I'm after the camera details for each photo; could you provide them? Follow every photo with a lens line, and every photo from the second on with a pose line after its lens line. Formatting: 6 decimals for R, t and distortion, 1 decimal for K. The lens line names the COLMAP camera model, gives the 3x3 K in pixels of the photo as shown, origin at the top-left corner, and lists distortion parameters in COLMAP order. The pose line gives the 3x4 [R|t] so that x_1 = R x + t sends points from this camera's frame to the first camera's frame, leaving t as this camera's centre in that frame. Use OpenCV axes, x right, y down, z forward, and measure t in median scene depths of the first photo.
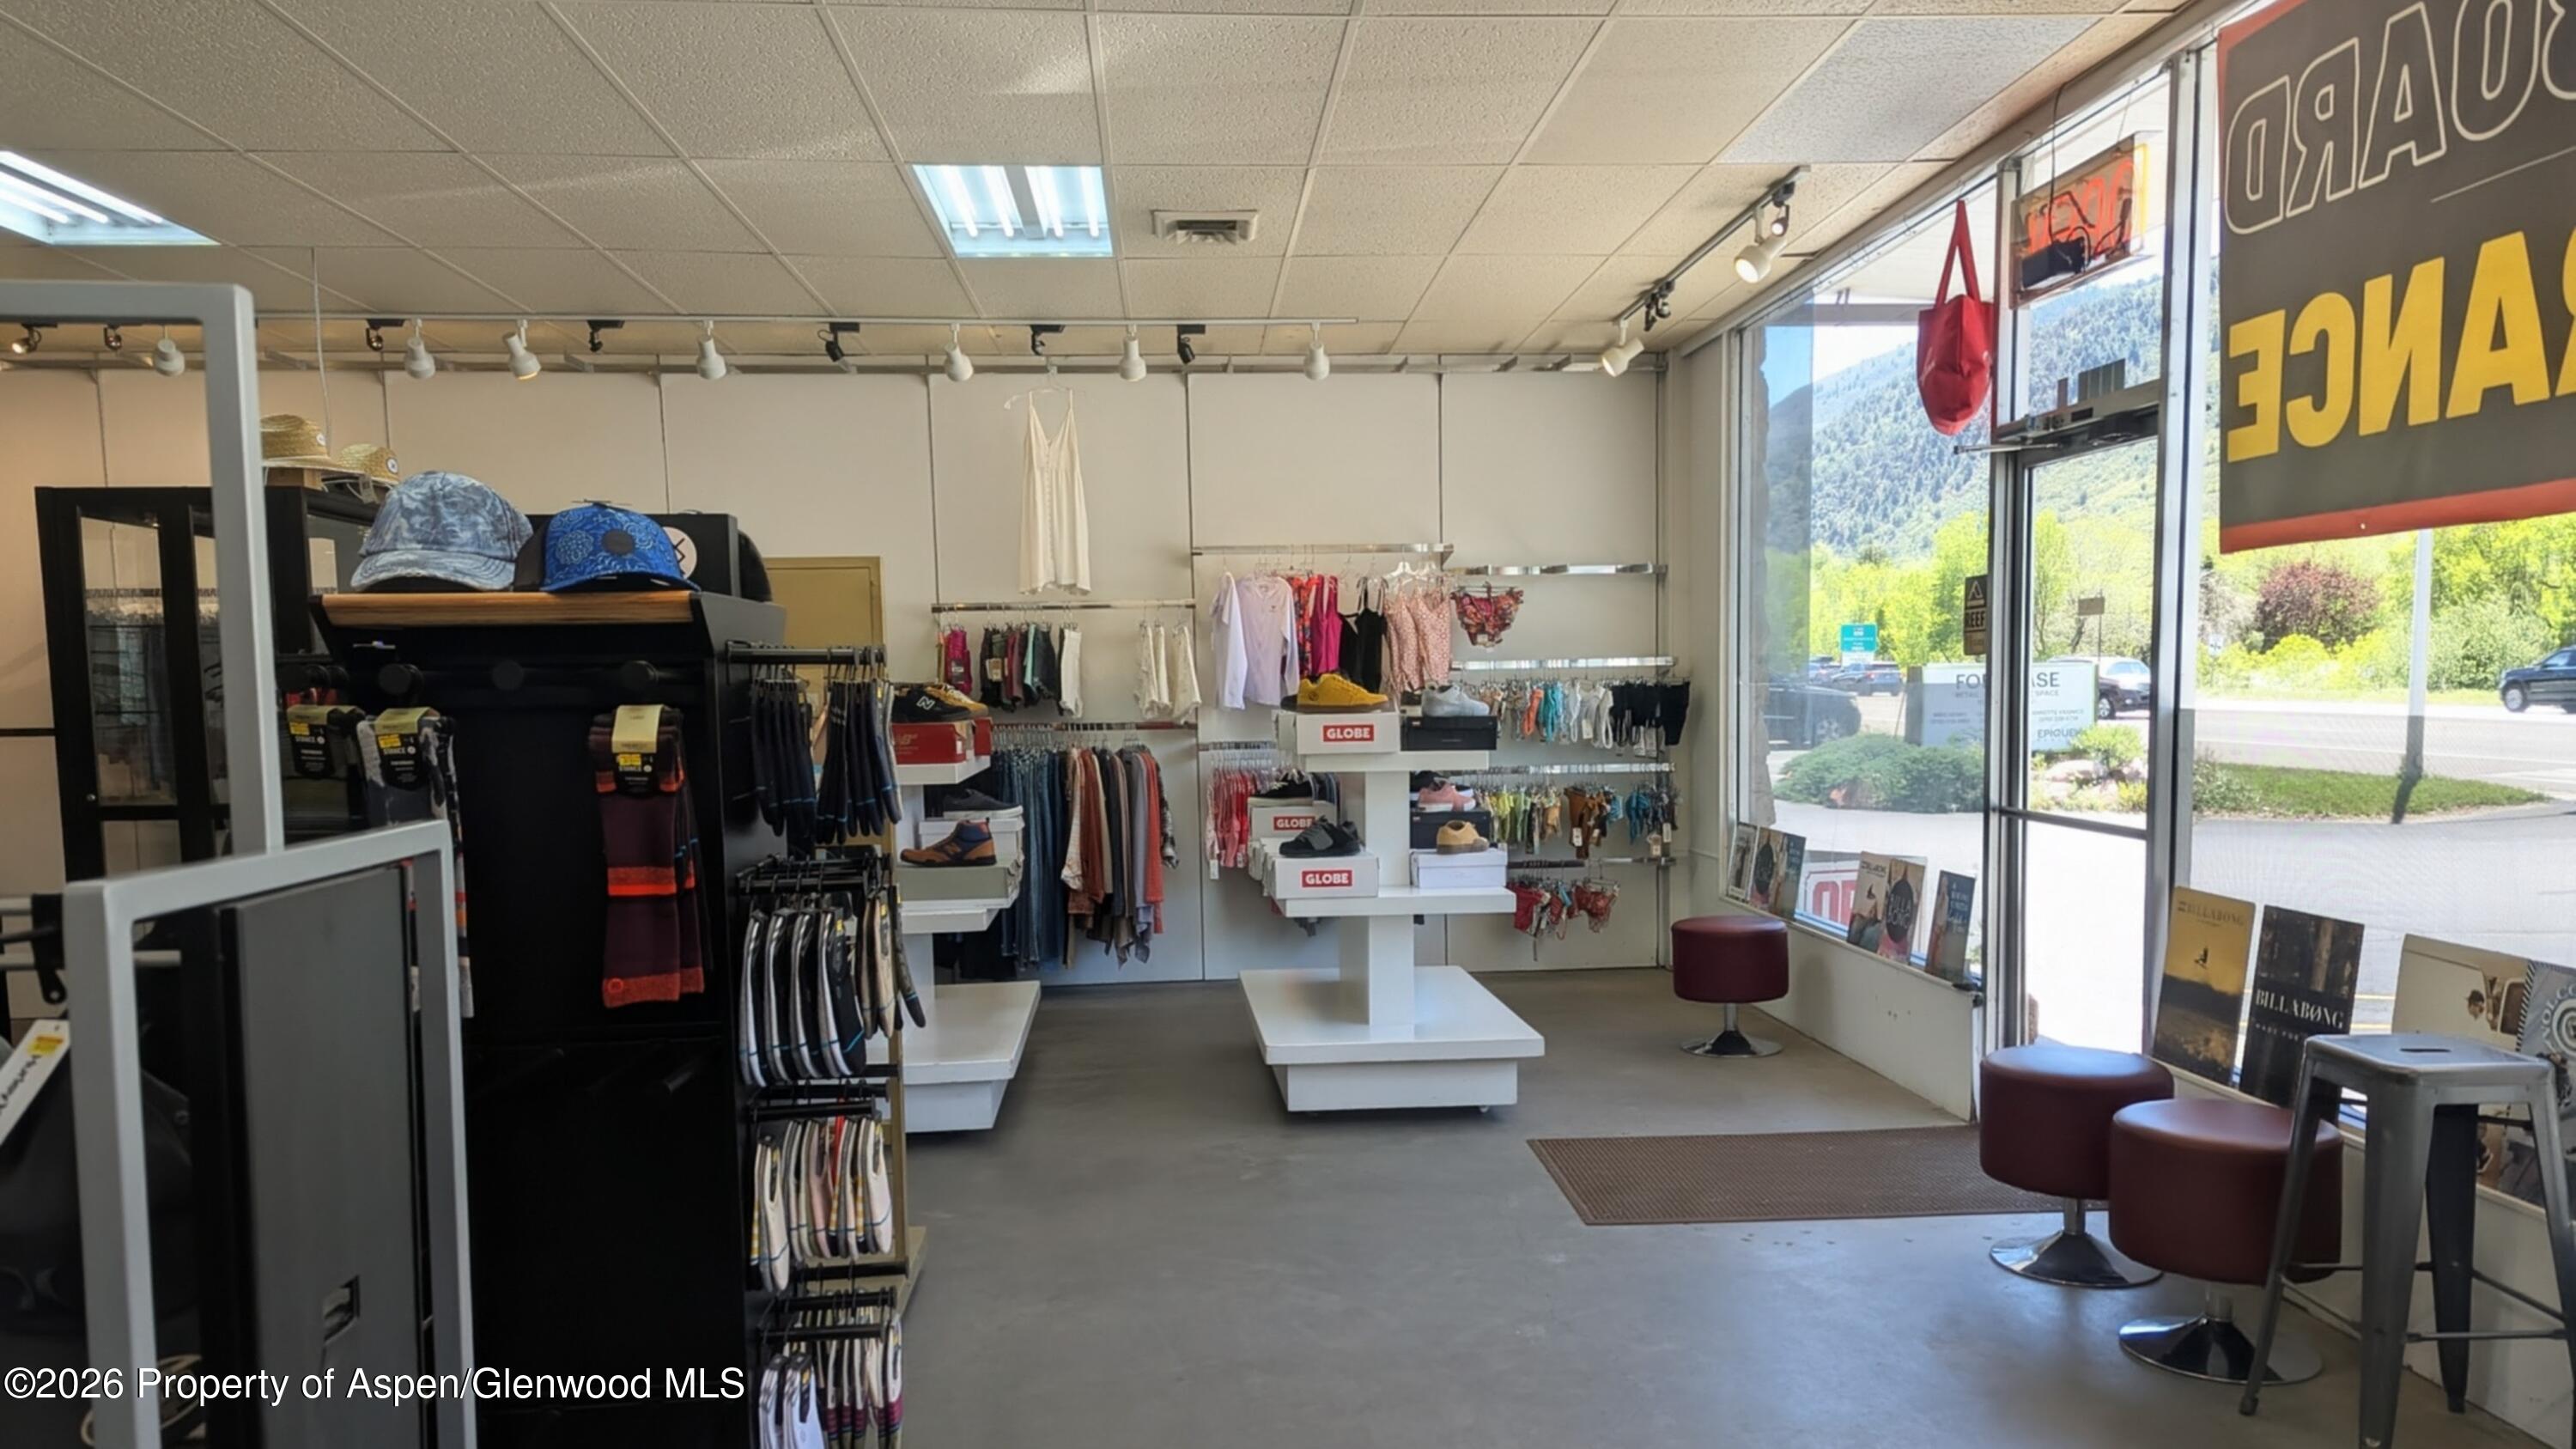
lens RADIAL K [[1775.6, 0, 1288.0], [0, 1775.6, 724.5], [0, 0, 1]] dist [0.087013, -0.064908]
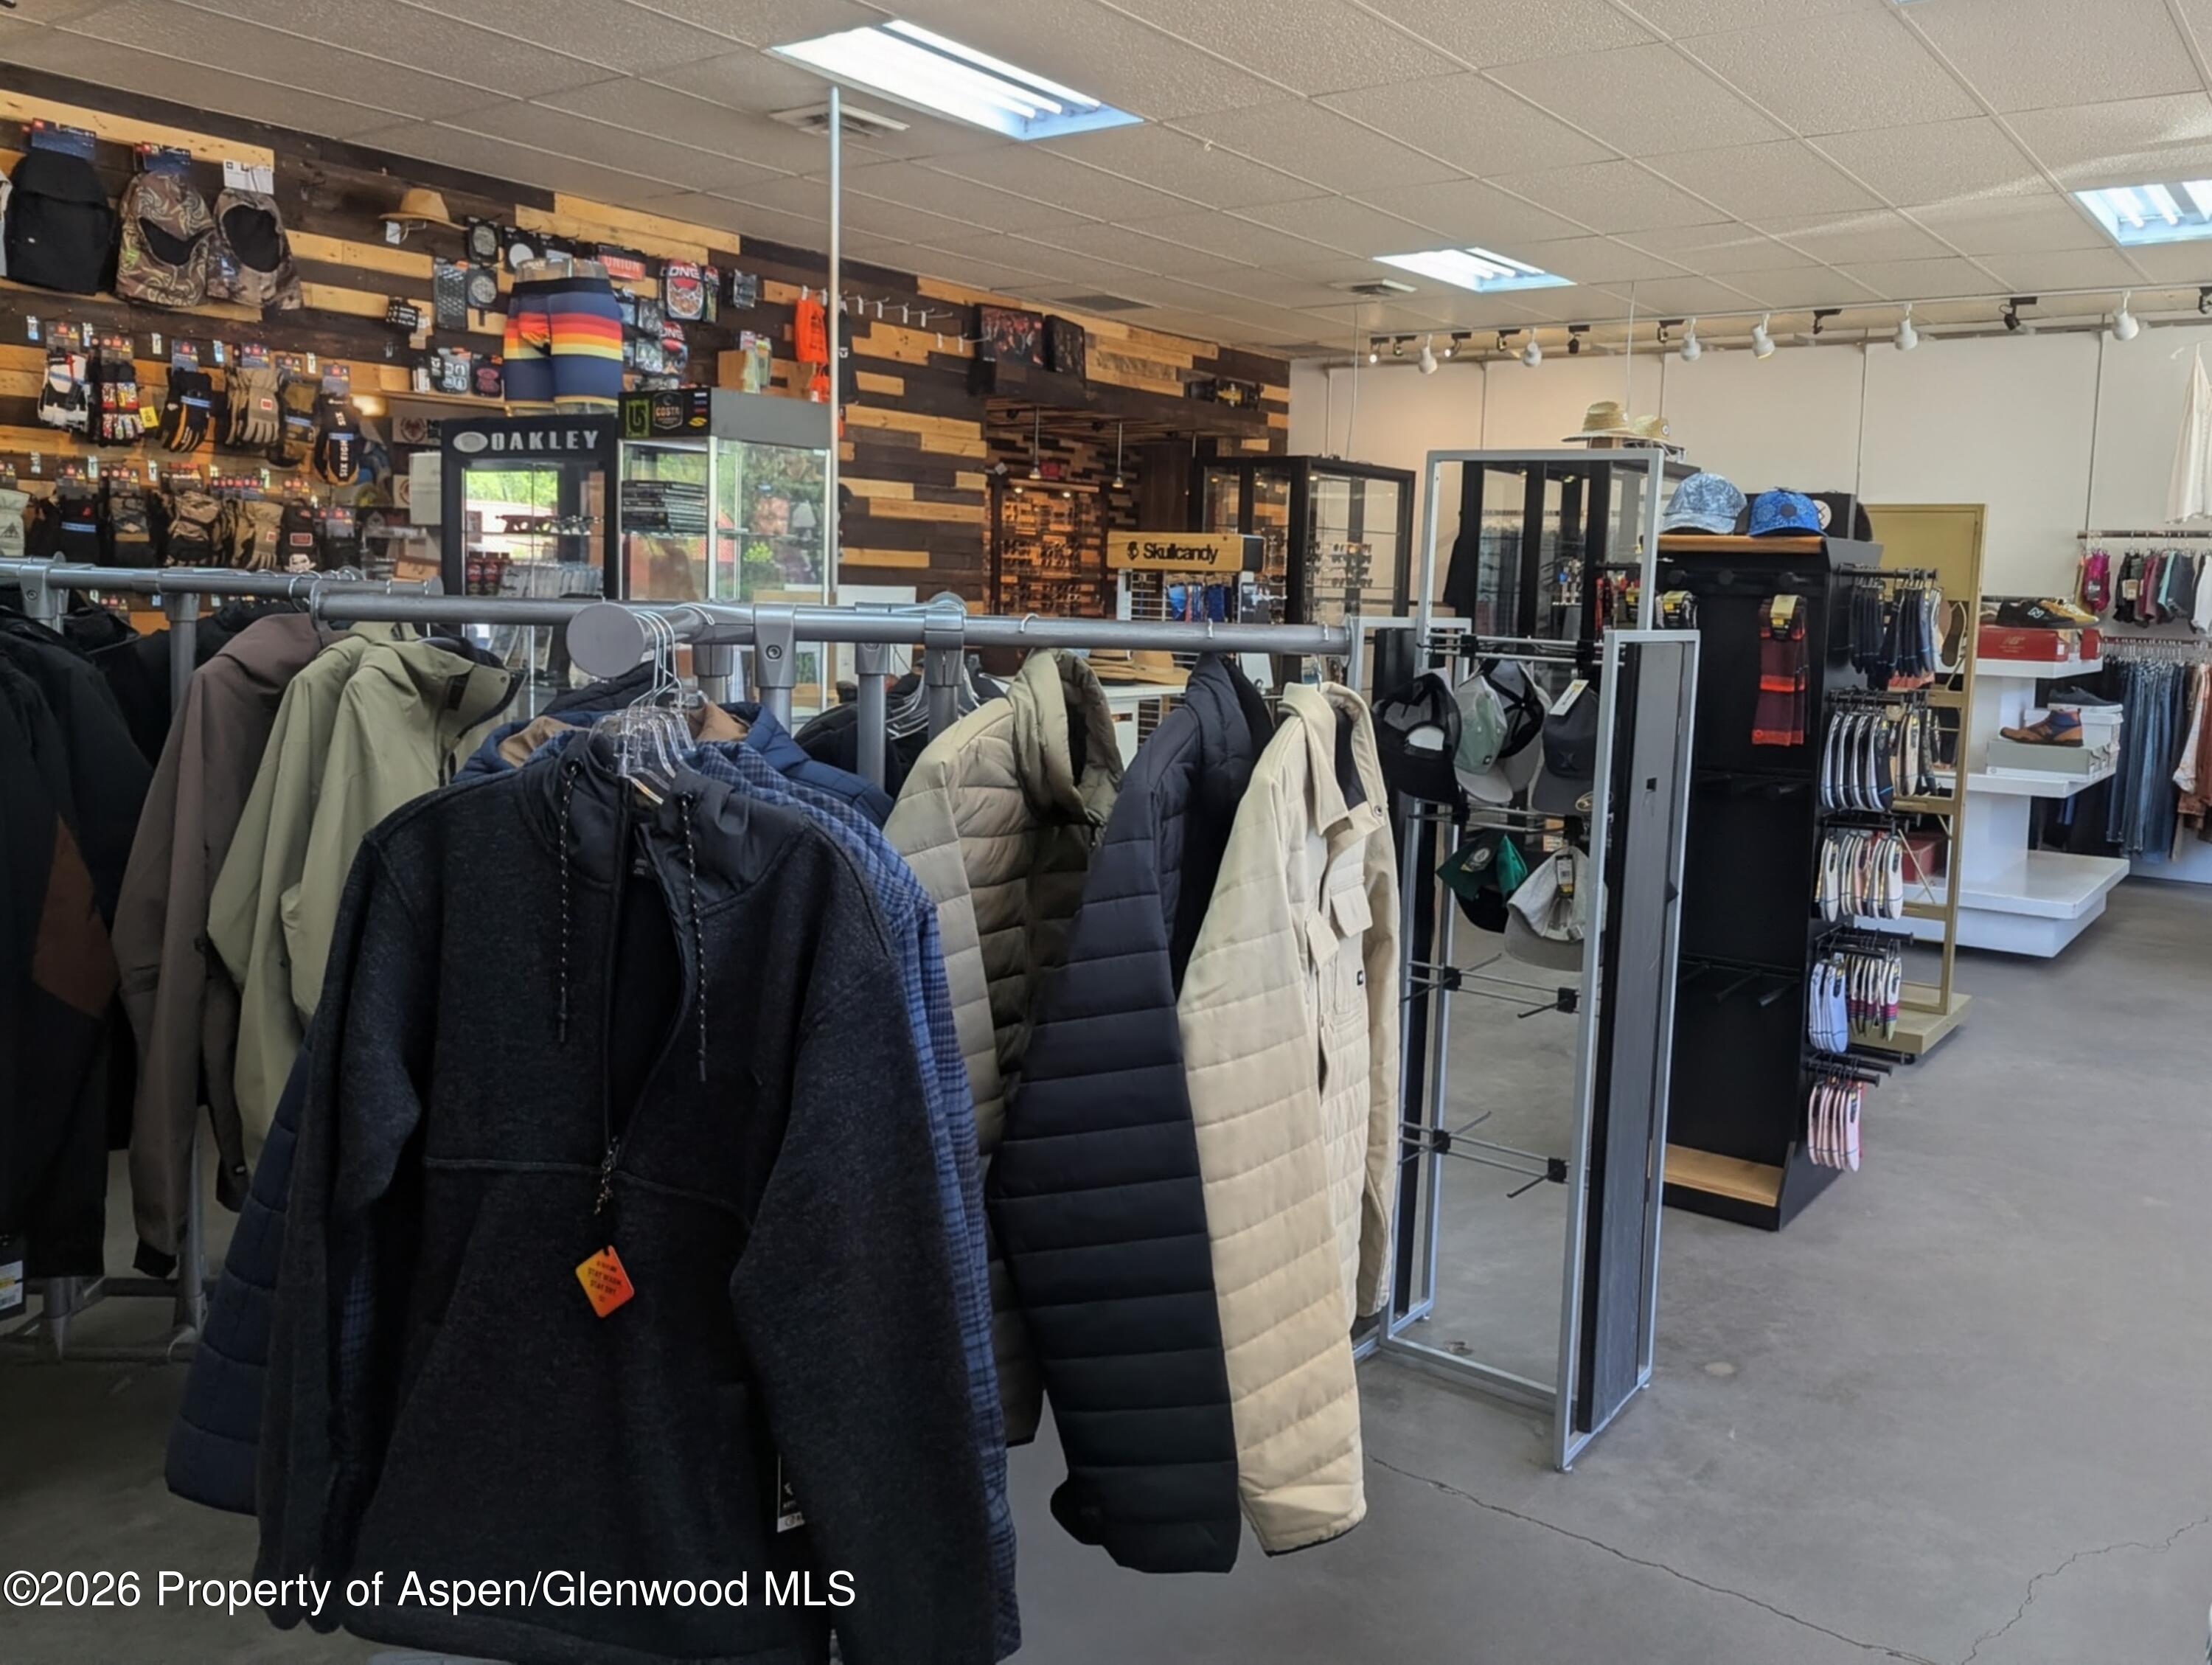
lens RADIAL K [[1611.9, 0, 1106.0], [0, 1611.9, 832.5], [0, 0, 1]] dist [-0.000559, -0.002134]
pose [[0.717535, 0.149278, -0.680338, 0.214350], [-0.060970, 0.986476, 0.152147, 0.014064], [0.693849, -0.067691, 0.716932, -0.501902]]
